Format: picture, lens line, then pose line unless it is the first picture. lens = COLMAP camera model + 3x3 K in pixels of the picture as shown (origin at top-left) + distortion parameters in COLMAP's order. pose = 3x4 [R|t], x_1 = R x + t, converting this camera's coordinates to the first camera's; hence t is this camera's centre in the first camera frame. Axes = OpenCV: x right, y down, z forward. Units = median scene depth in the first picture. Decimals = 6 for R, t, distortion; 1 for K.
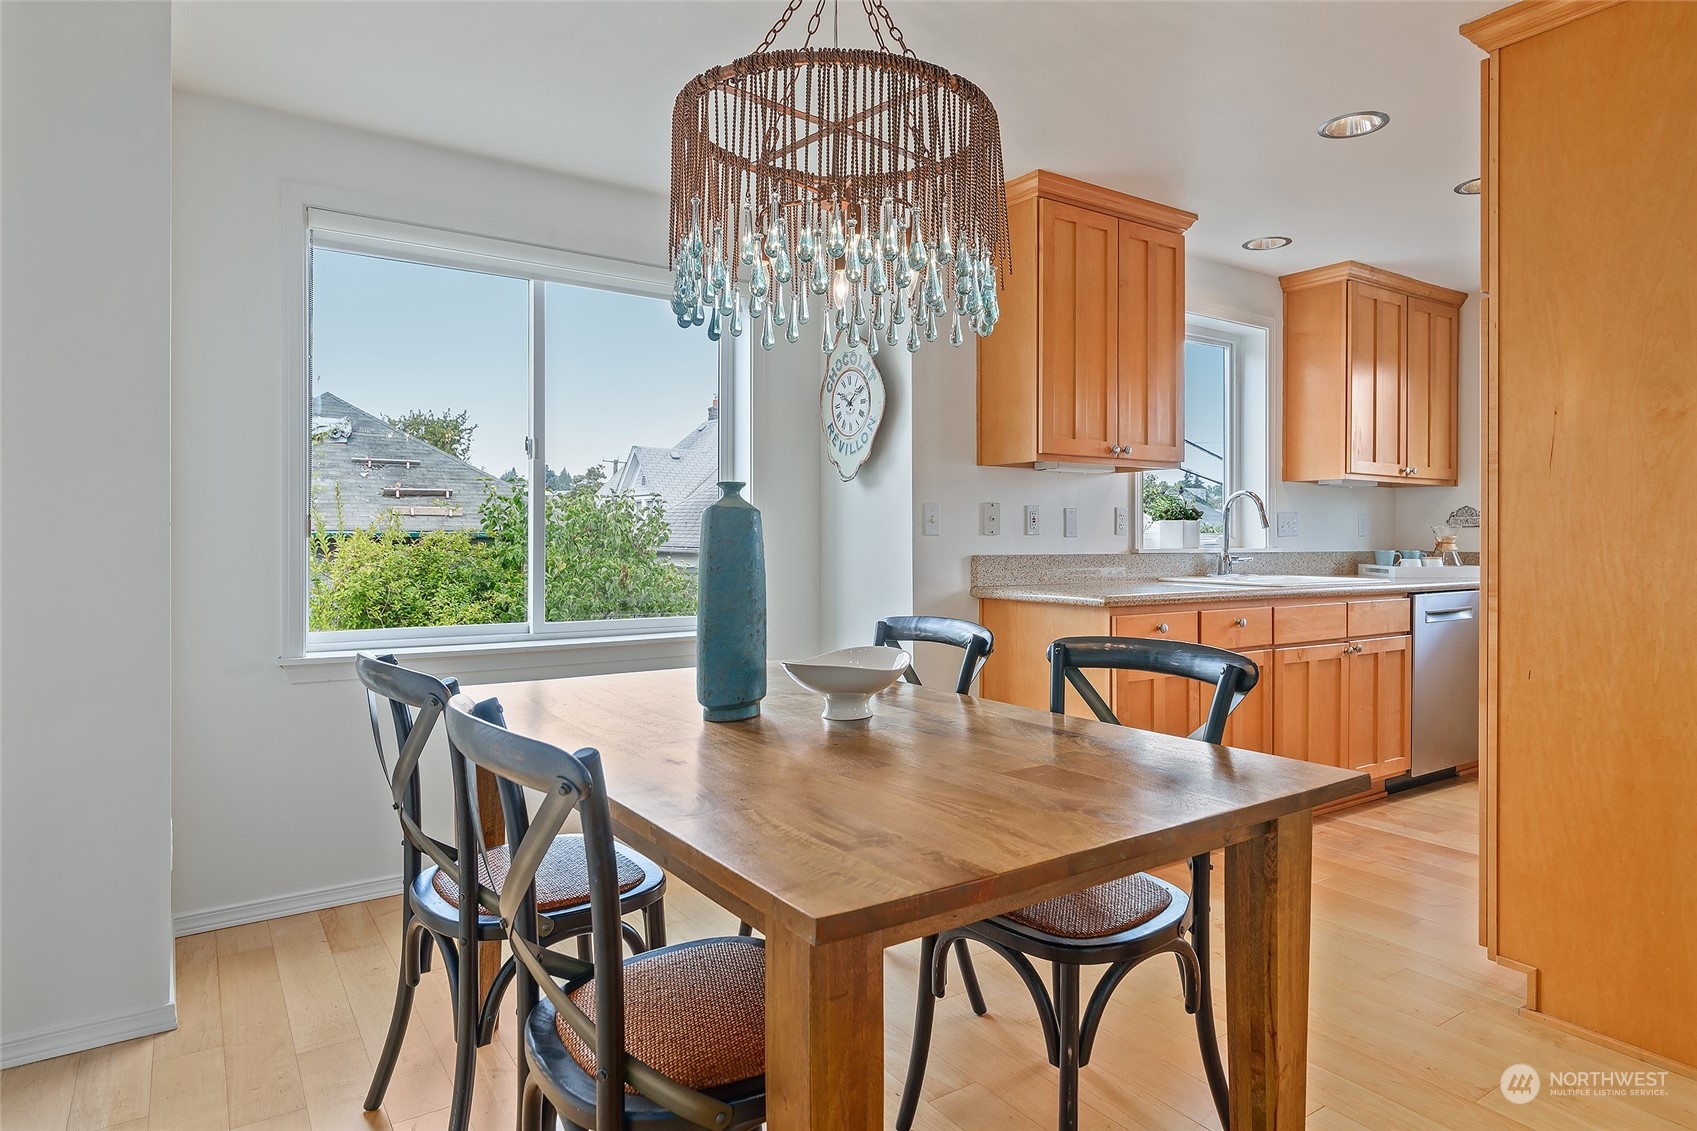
lens RADIAL K [[969.1, 0, 854.3], [0, 969.1, 537.0], [0, 0, 1]] dist [-0.004321, -0.000763]
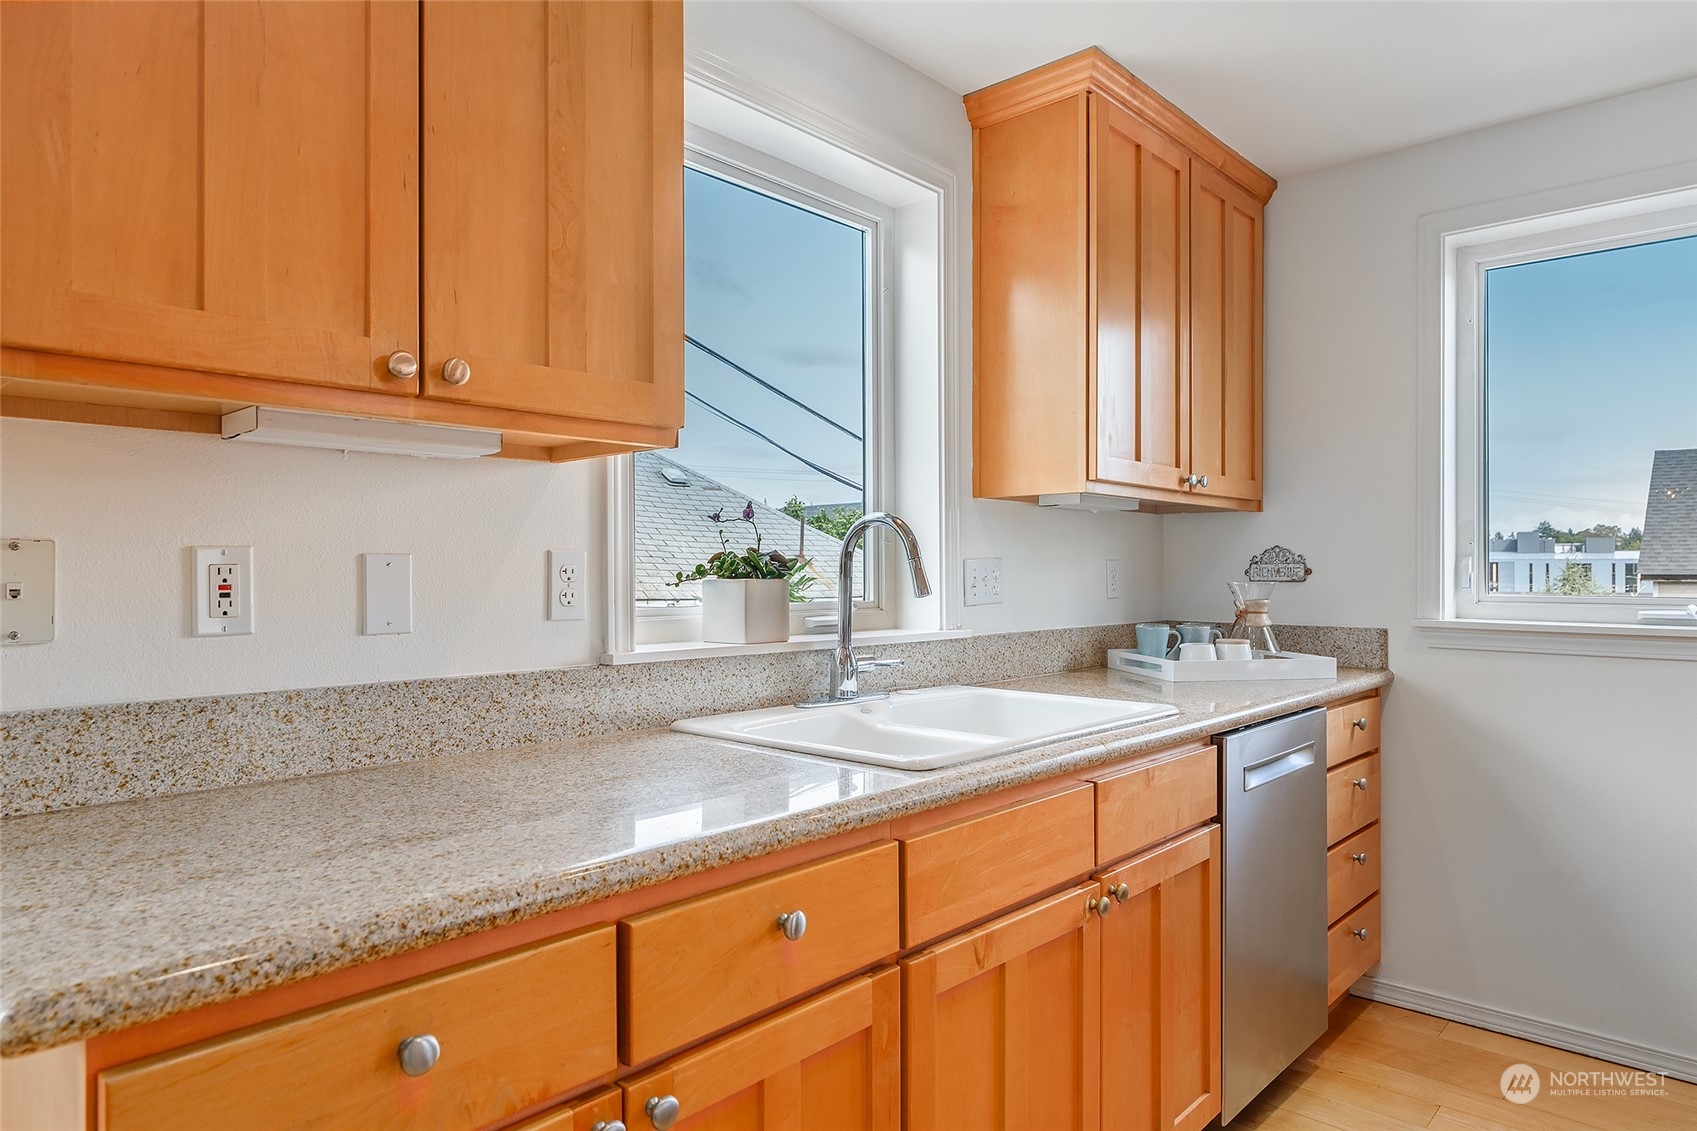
lens RADIAL K [[1007.3, 0, 843.7], [0, 1007.3, 566.4], [0, 0, 1]] dist [0.001519, 0.000298]
pose [[0.971636, -0.003868, 0.236448, 0.256506], [0.005385, 0.999969, -0.005771, -0.018958], [-0.236419, 0.006880, 0.971627, 0.512847]]
